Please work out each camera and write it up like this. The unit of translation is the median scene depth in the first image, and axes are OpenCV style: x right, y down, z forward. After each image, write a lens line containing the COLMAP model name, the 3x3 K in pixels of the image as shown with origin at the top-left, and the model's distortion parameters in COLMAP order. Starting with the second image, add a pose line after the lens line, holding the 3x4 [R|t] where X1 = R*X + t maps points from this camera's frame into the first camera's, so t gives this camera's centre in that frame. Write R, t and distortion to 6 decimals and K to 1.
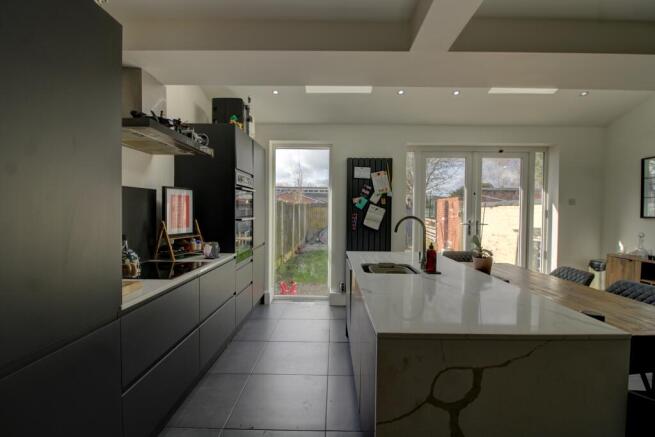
lens RADIAL K [[303.9, 0, 330.6], [0, 303.9, 219.3], [0, 0, 1]] dist [-0.014533, -0.005306]
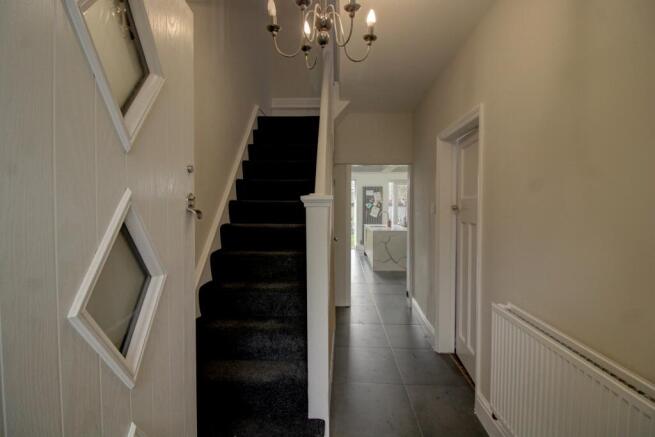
lens RADIAL K [[303.9, 0, 326.9], [0, 303.9, 216.7], [0, 0, 1]] dist [-0.014533, -0.005306]
pose [[0.999496, -0.004446, -0.031423, -0.149723], [0.004579, 0.999981, 0.004159, 0.018379], [0.031404, -0.004301, 0.999498, -1.335764]]
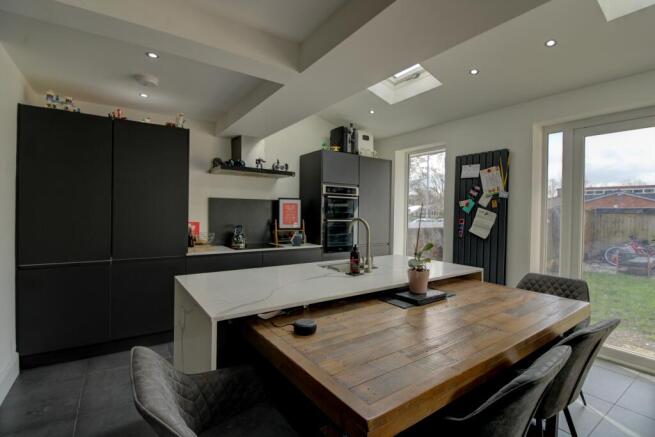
lens RADIAL K [[303.9, 0, 325.6], [0, 303.9, 216.8], [0, 0, 1]] dist [-0.014533, -0.005306]
pose [[0.572031, 0.014220, -0.820109, 0.574997], [-0.033372, 0.999425, -0.005948, -0.005107], [0.819553, 0.030771, 0.572177, 0.175132]]
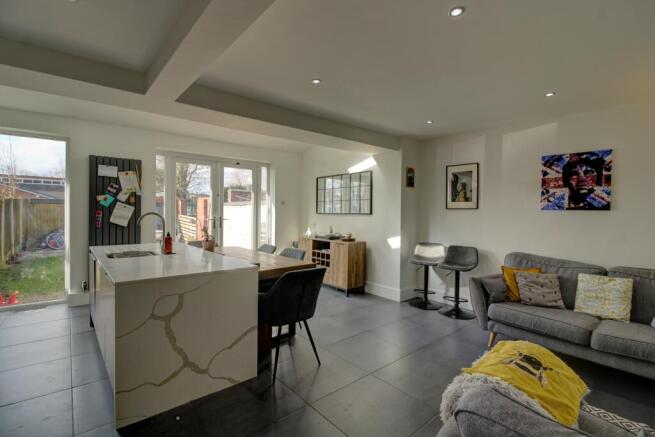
lens RADIAL K [[303.9, 0, 331.9], [0, 303.9, 214.8], [0, 0, 1]] dist [-0.014533, -0.005306]
pose [[0.742829, -0.007288, 0.669442, -0.014888], [0.014134, 0.999889, -0.004799, 0.009589], [-0.669332, 0.013027, 0.742849, -0.258704]]
